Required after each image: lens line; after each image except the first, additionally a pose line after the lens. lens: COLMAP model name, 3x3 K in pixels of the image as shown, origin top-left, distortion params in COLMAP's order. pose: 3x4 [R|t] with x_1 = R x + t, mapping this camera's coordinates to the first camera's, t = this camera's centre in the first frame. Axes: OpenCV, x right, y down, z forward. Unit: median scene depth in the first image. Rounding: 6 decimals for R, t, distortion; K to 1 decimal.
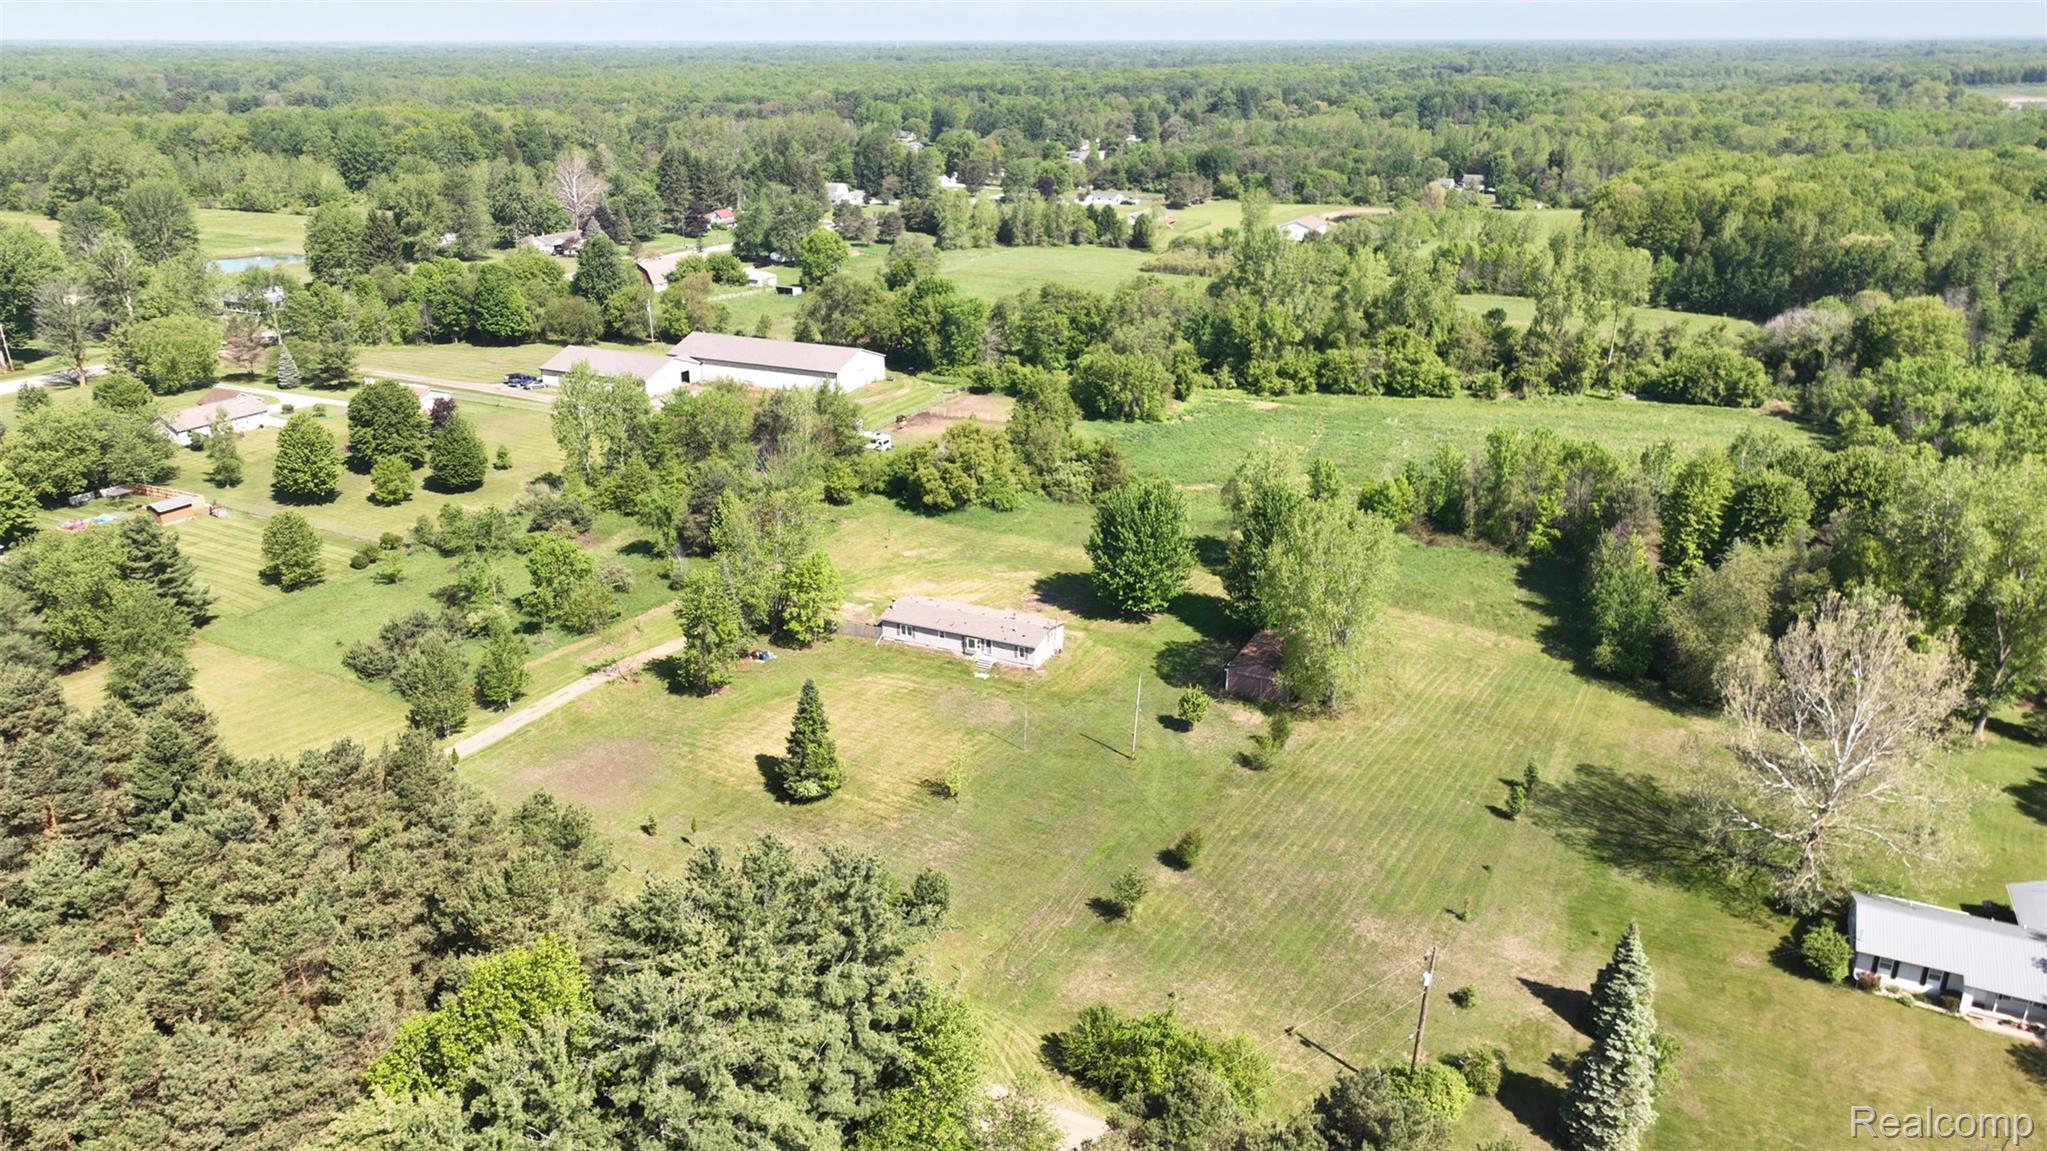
lens RADIAL K [[1442.6, 0, 1023.5], [0, 1442.6, 575.5], [0, 0, 1]] dist [0.003234, 0.013907]
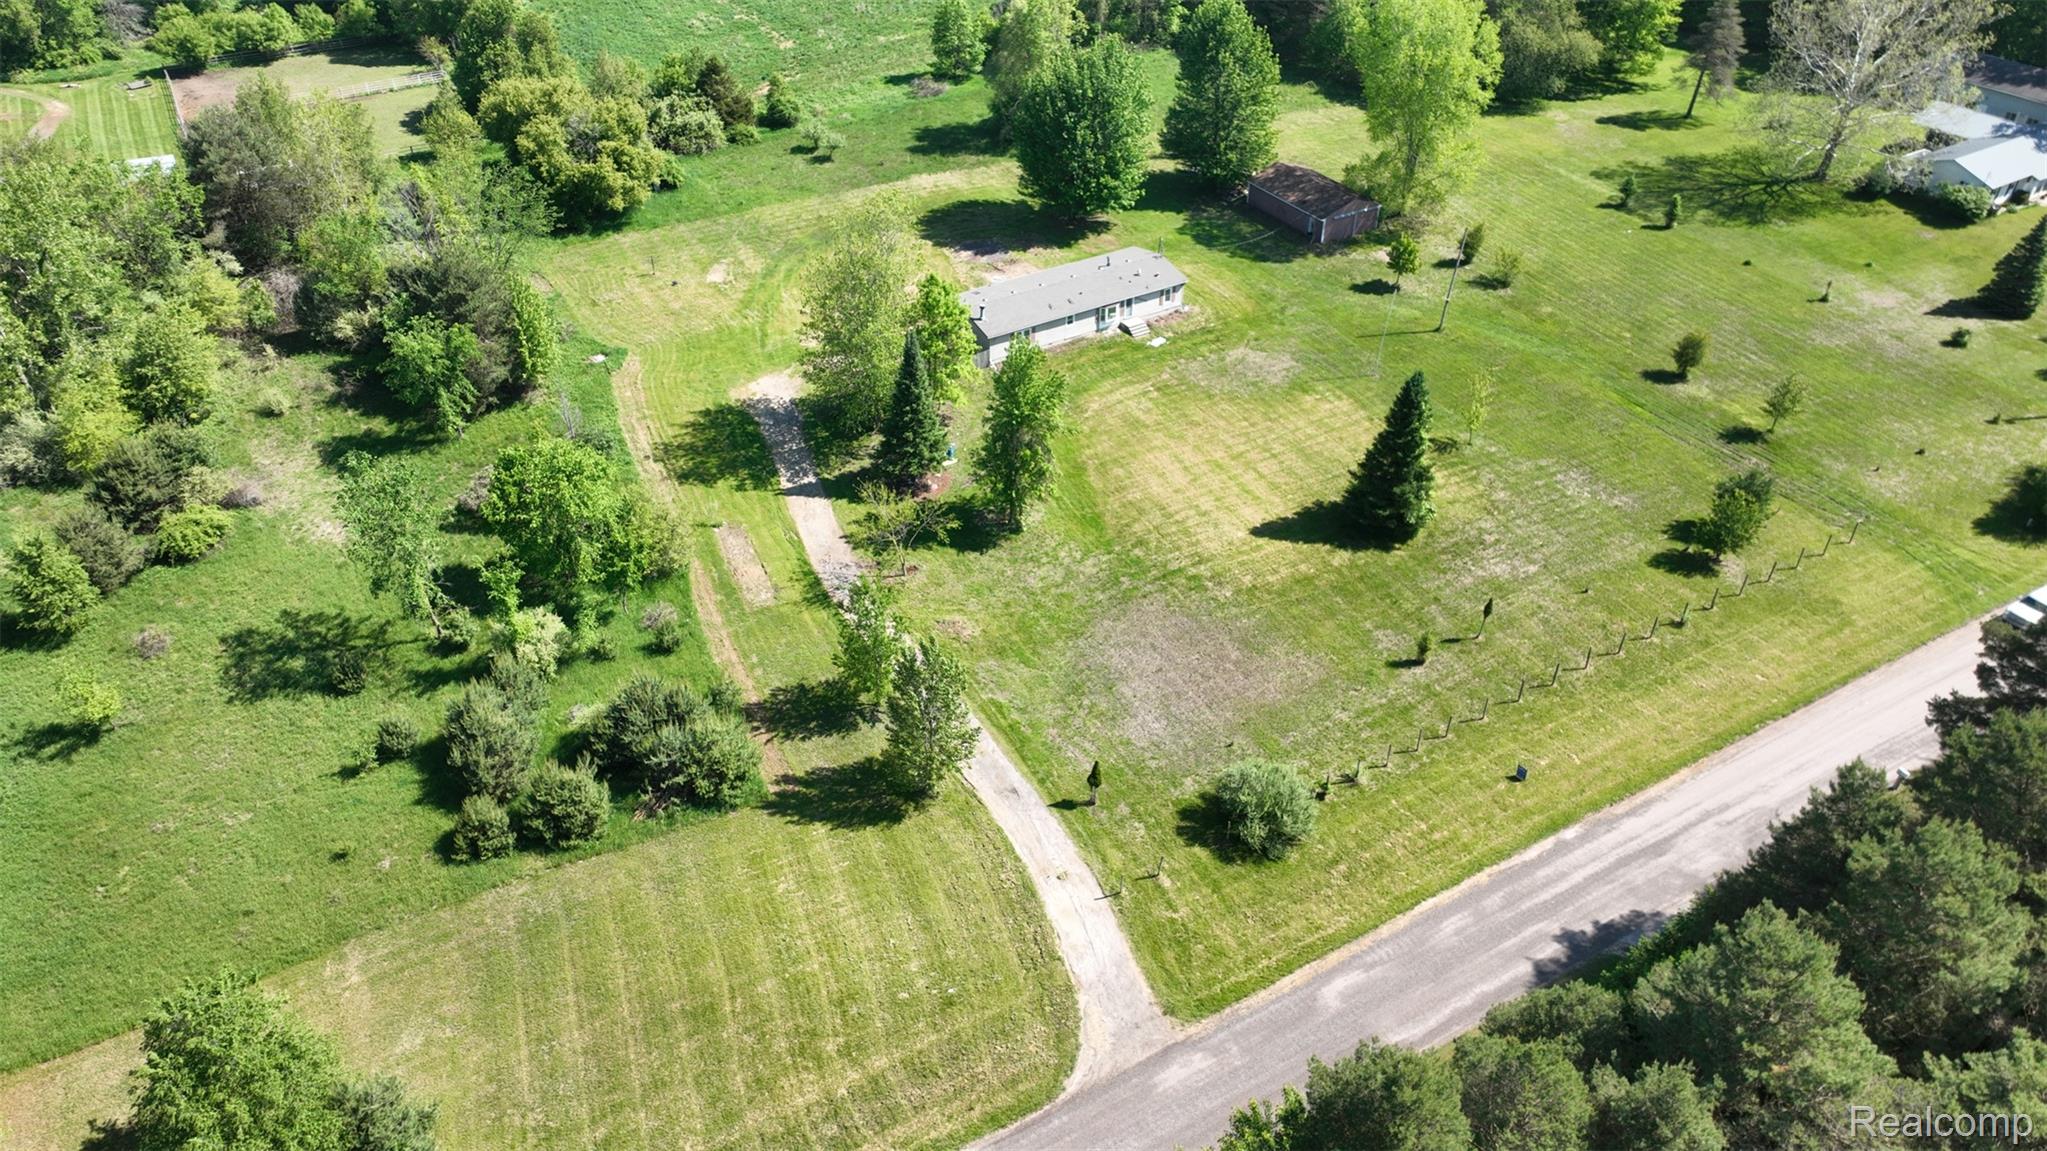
lens RADIAL K [[1442.6, 0, 1023.5], [0, 1442.6, 575.5], [0, 0, 1]] dist [0.003234, 0.013907]
pose [[0.543555, -0.503187, 0.671827, -0.363178], [0.294894, 0.863847, 0.408418, -0.088685], [-0.785866, -0.023880, 0.617935, 0.324992]]
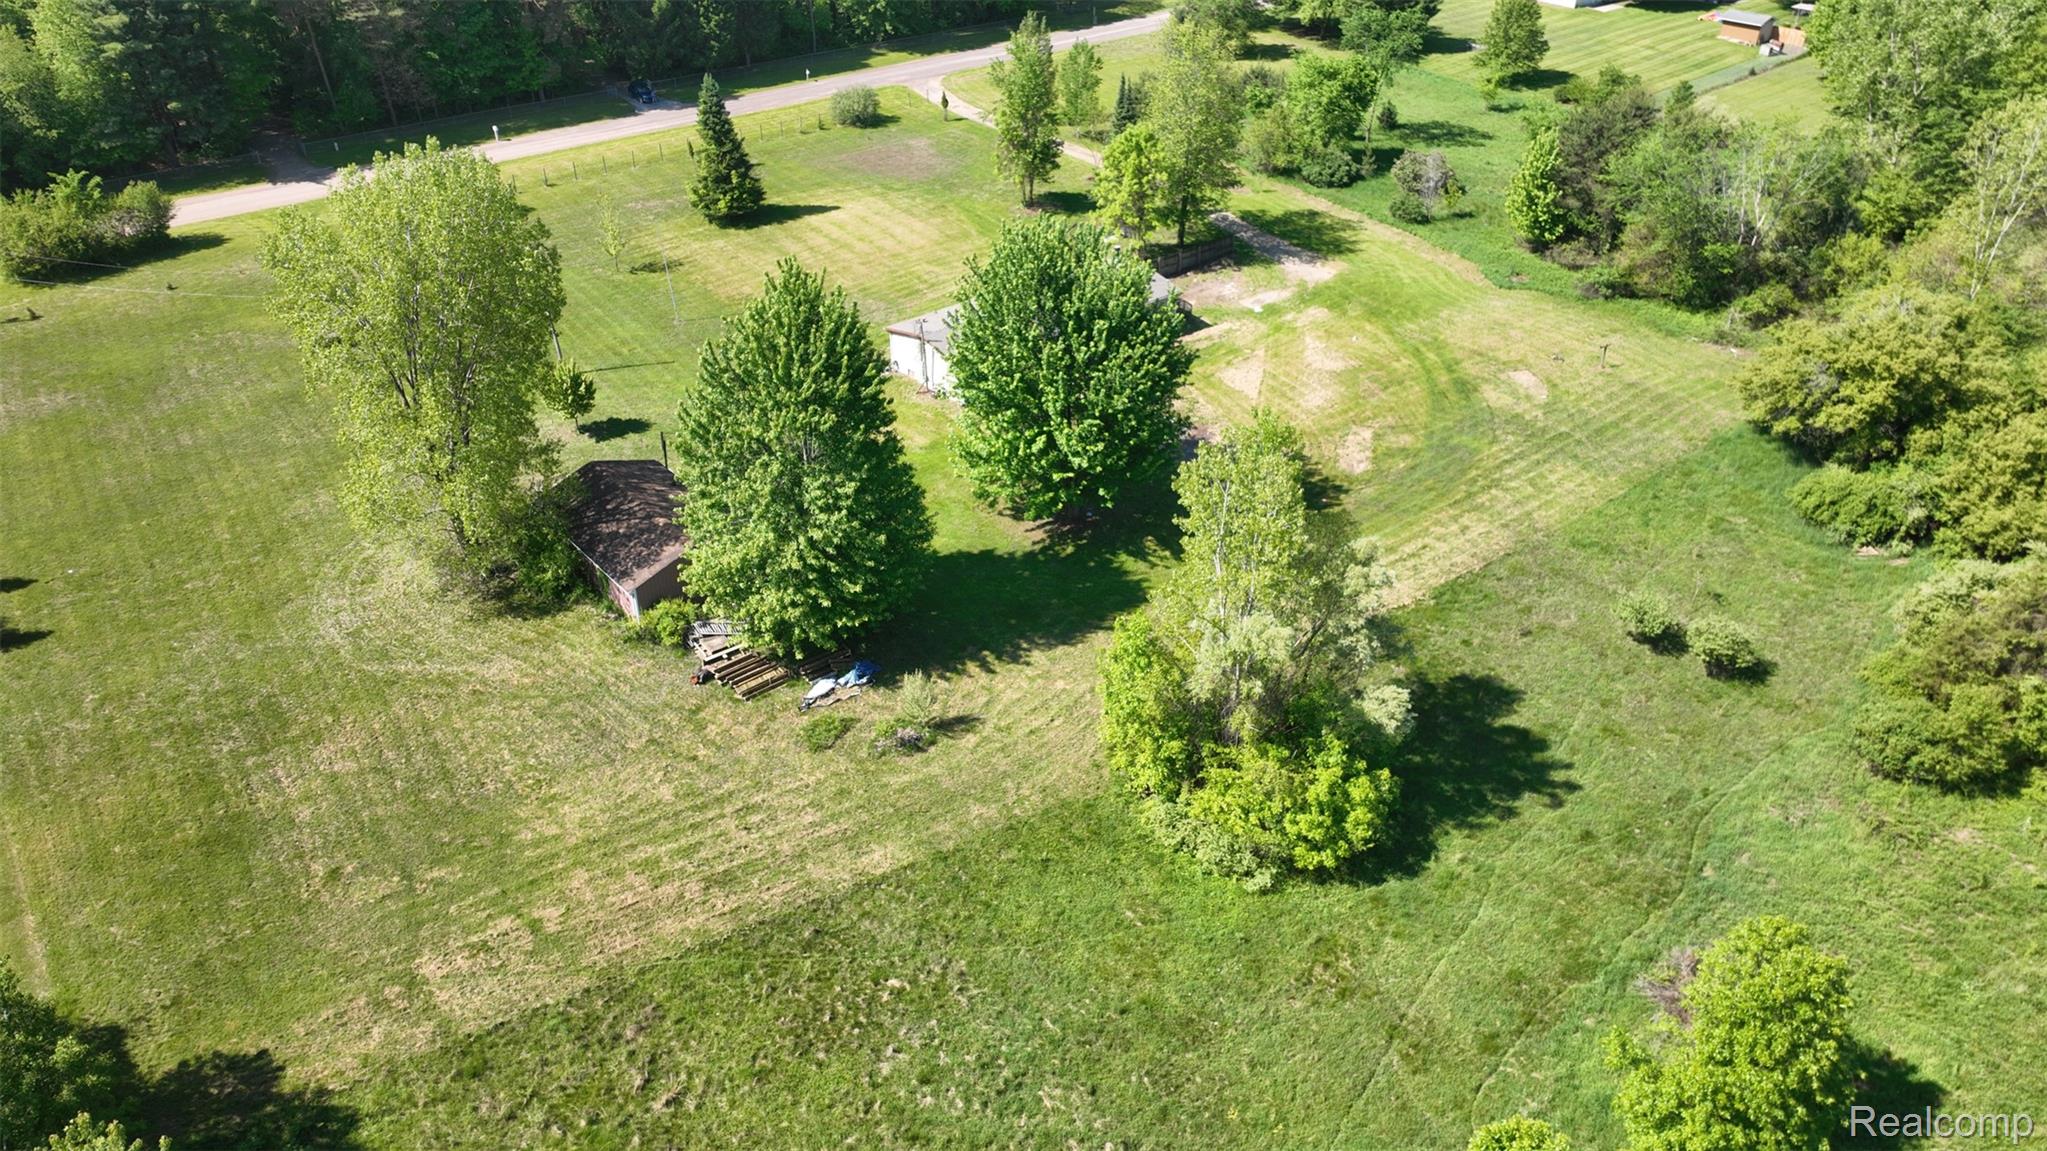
lens RADIAL K [[1457.6, 0, 1023.5], [0, 1457.6, 575.5], [0, 0, 1]] dist [0.010427, 0.002629]
pose [[-0.405382, 0.498205, -0.766457, 0.284891], [-0.321840, 0.706976, 0.629765, -0.158599], [0.855619, 0.501972, -0.126253, 0.660279]]
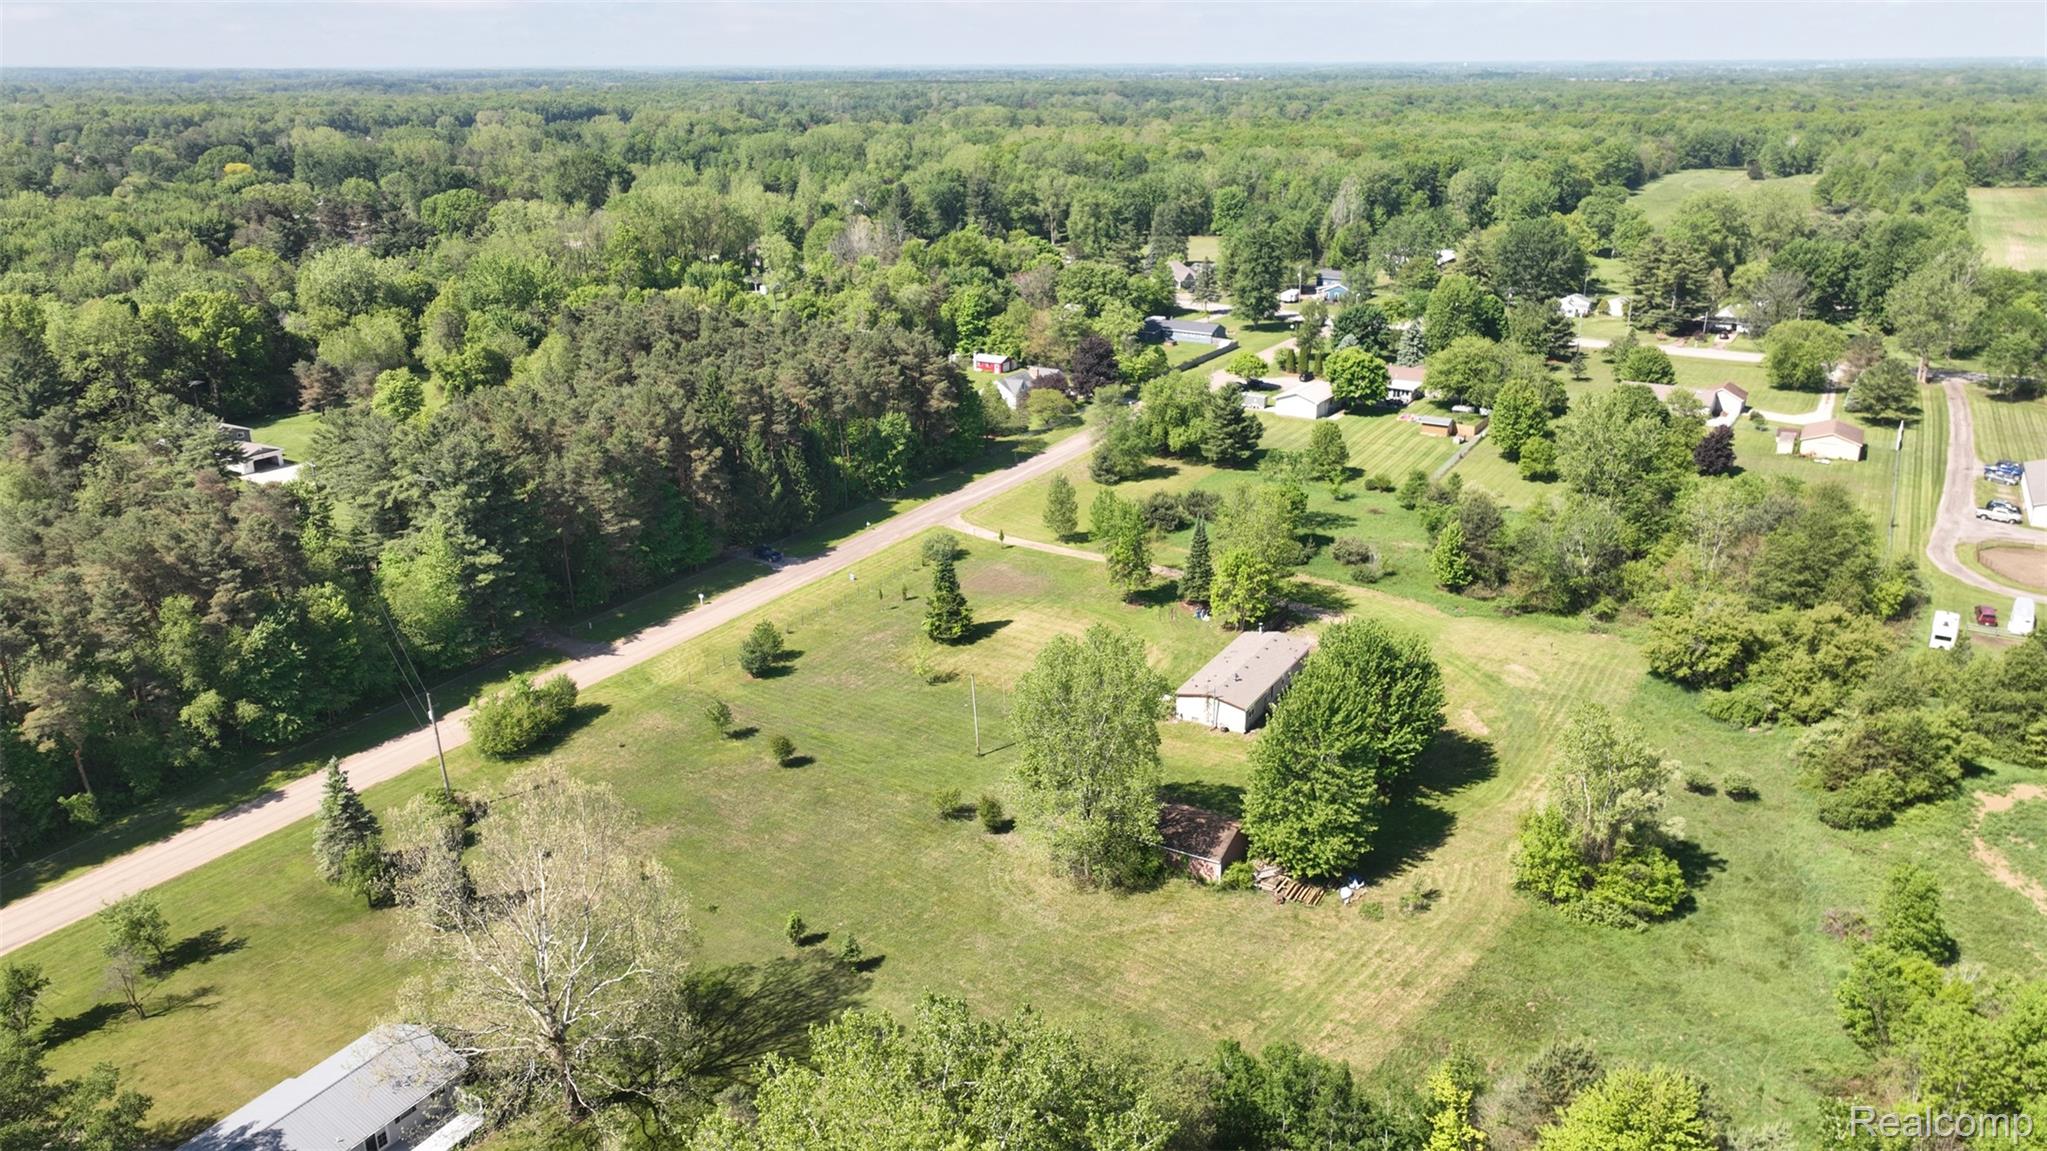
lens RADIAL K [[1457.6, 0, 1023.5], [0, 1457.6, 575.5], [0, 0, 1]] dist [0.010427, 0.002629]
pose [[-0.070939, 0.340757, -0.937471, 0.505262], [-0.345567, 0.873241, 0.343559, -0.178784], [0.935709, 0.348331, 0.055808, 0.460344]]
